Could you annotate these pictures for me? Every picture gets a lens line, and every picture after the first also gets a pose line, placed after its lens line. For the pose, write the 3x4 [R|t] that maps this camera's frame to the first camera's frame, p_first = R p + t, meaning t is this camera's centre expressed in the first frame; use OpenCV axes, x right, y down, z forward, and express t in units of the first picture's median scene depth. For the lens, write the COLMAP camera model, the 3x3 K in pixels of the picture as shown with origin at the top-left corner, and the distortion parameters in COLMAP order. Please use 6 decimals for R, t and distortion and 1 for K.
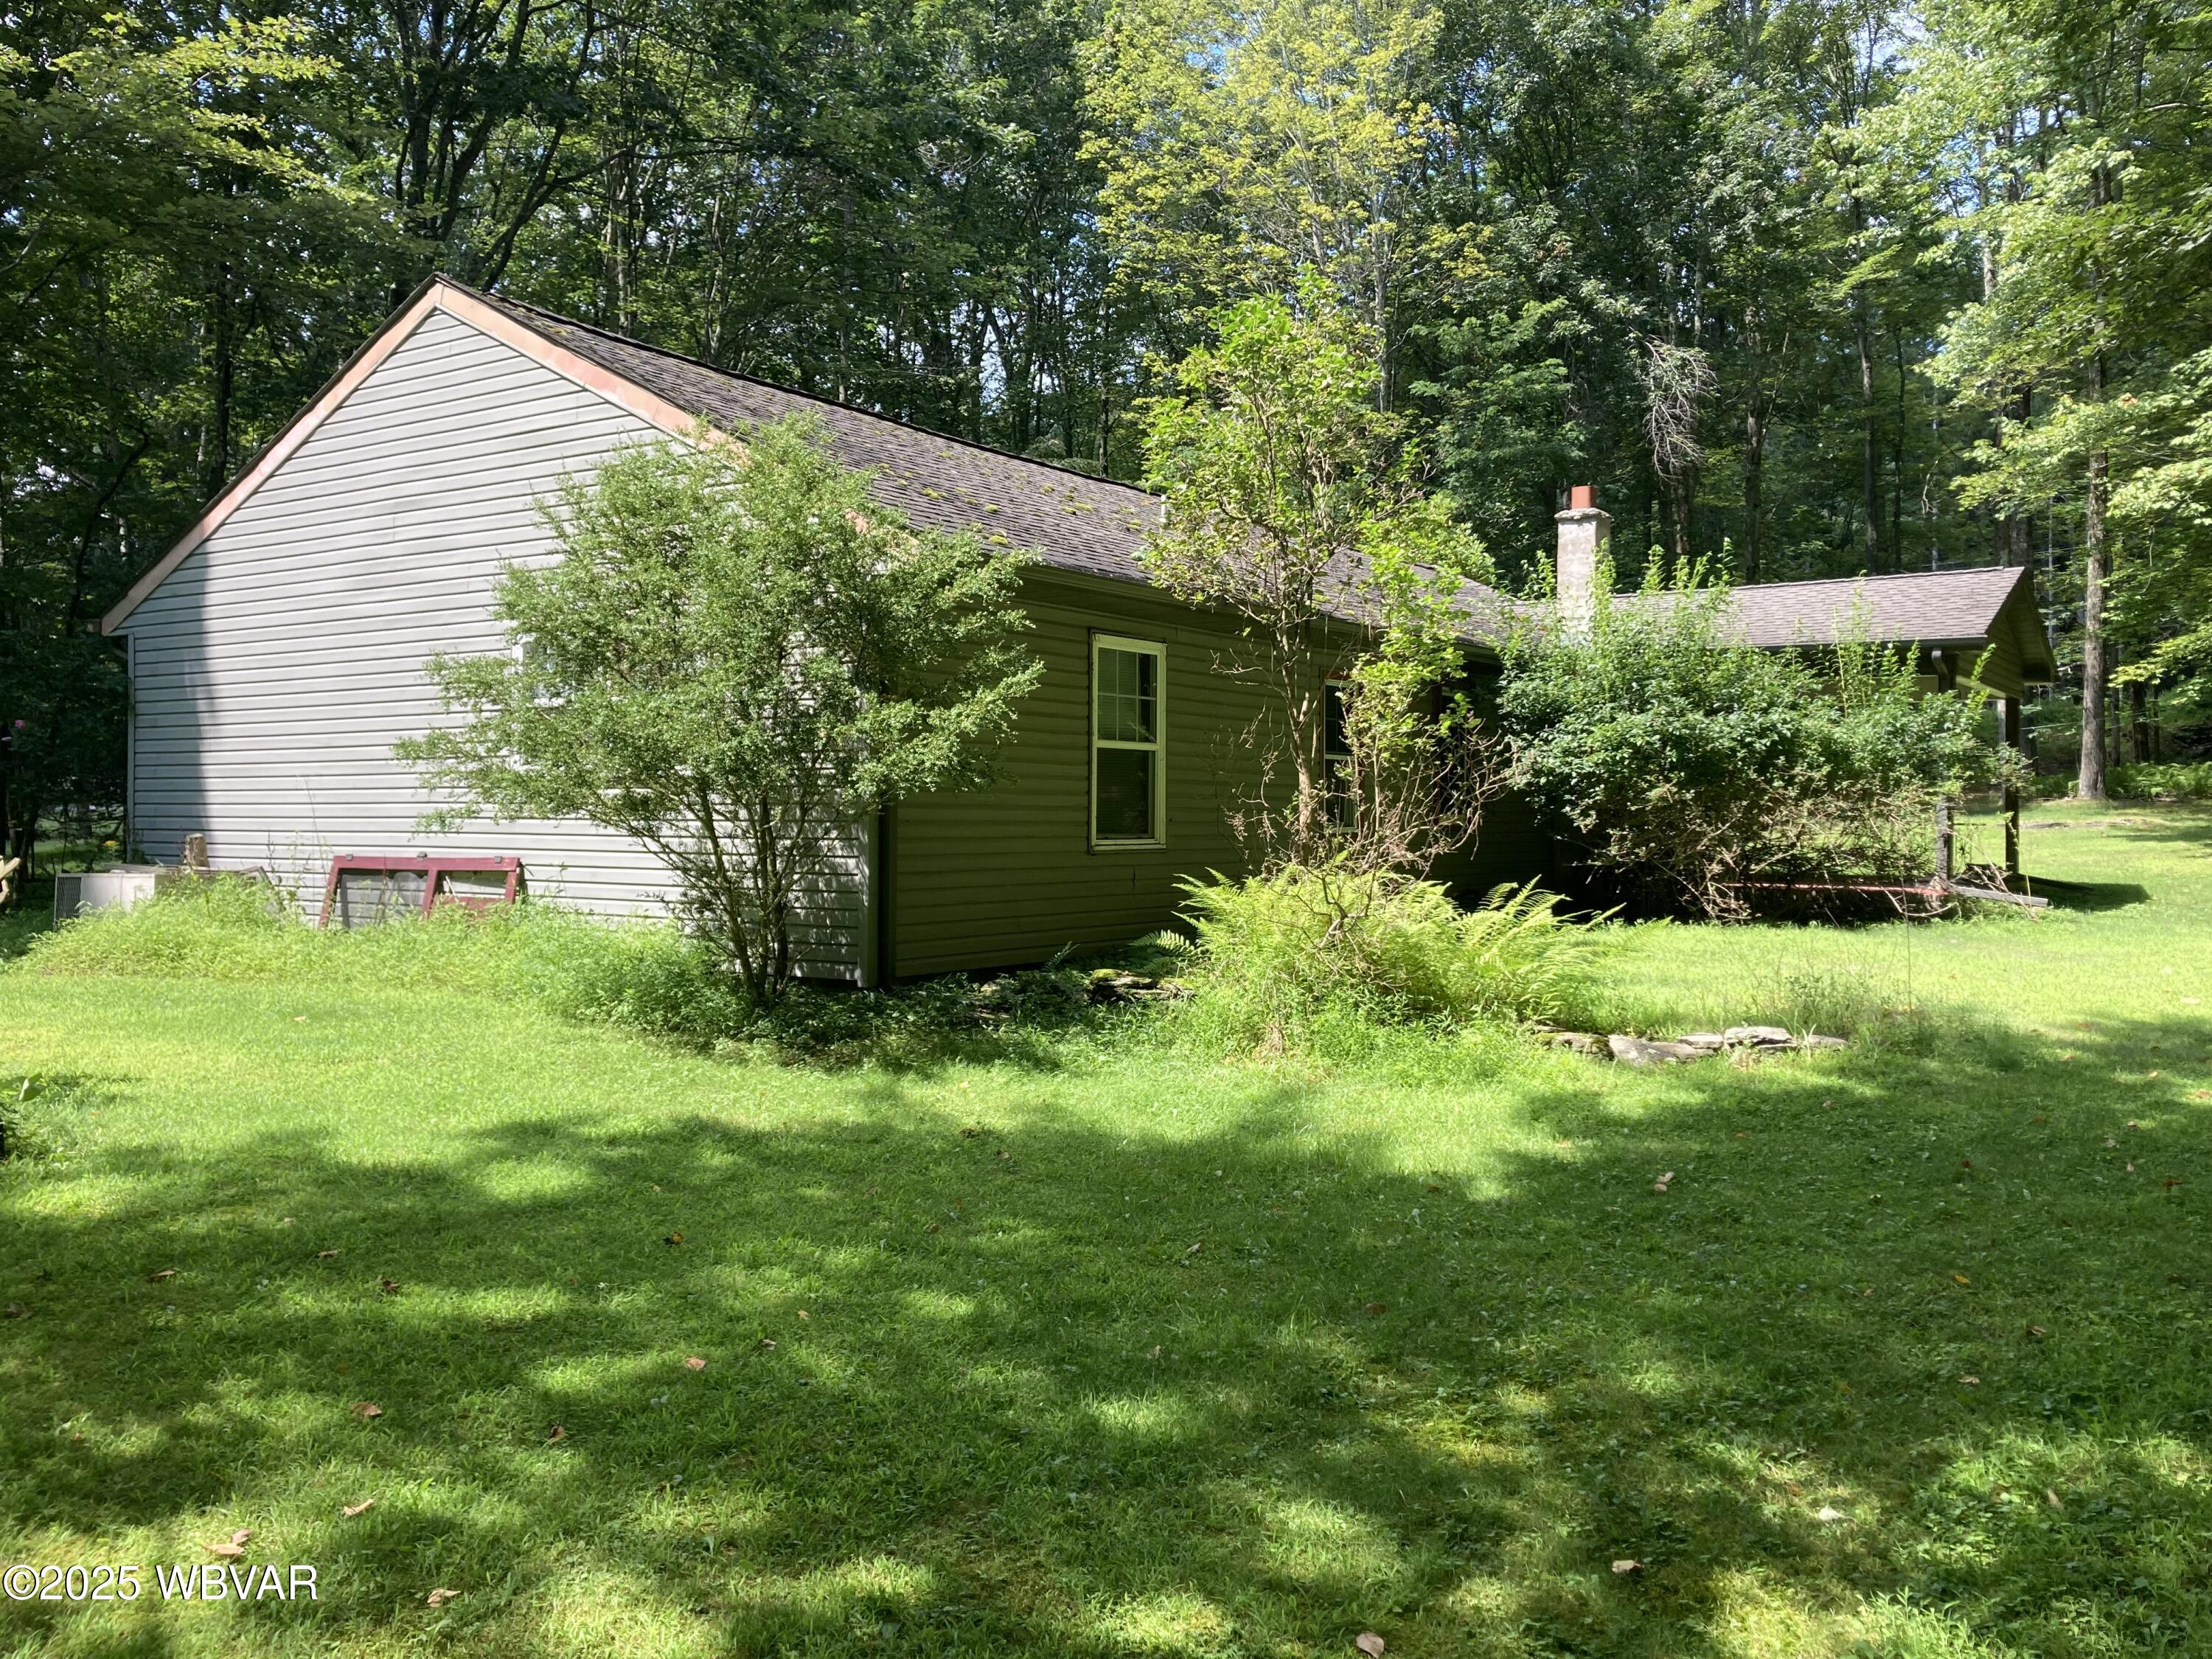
lens RADIAL K [[1814.7, 0, 1113.0], [0, 1814.7, 822.3], [0, 0, 1]] dist [0.027552, -0.014326]
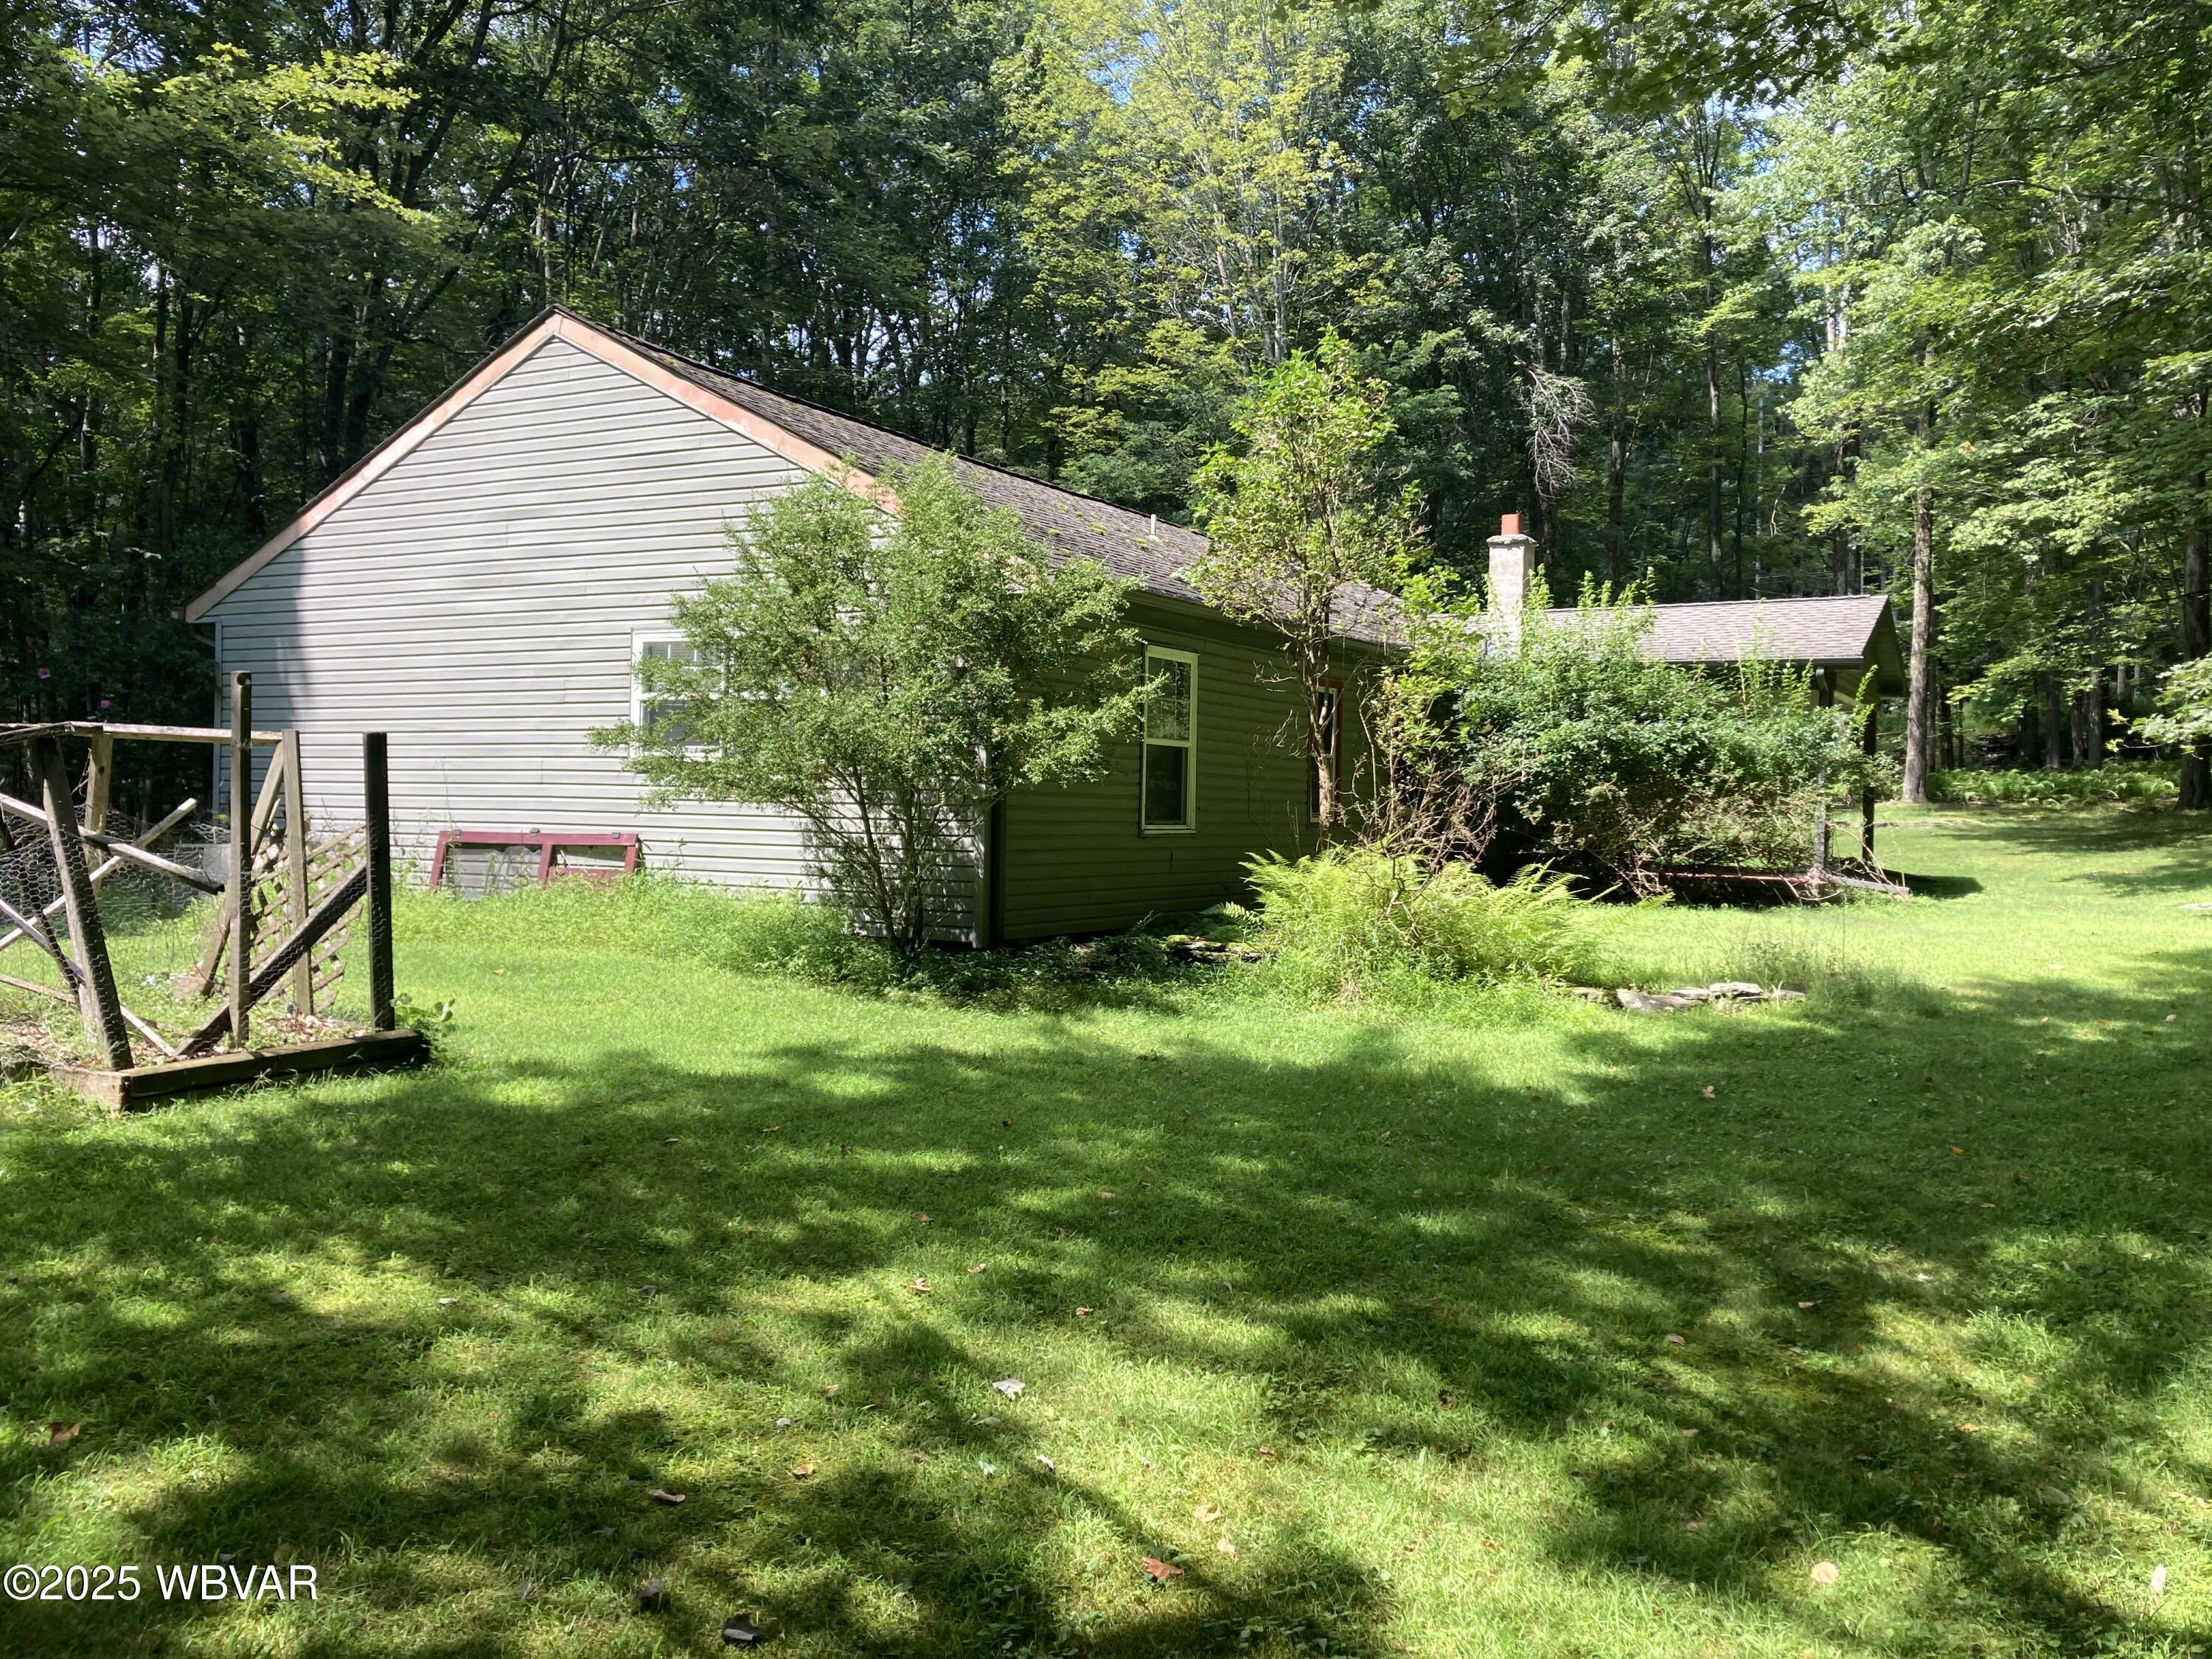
lens RADIAL K [[1828.2, 0, 1103.2], [0, 1828.2, 828.1], [0, 0, 1]] dist [0.030822, -0.010239]
pose [[0.995541, 0.012223, 0.093537, -0.147011], [-0.012975, 0.999888, 0.007432, 0.003680], [-0.093436, -0.008613, 0.995588, -0.150019]]
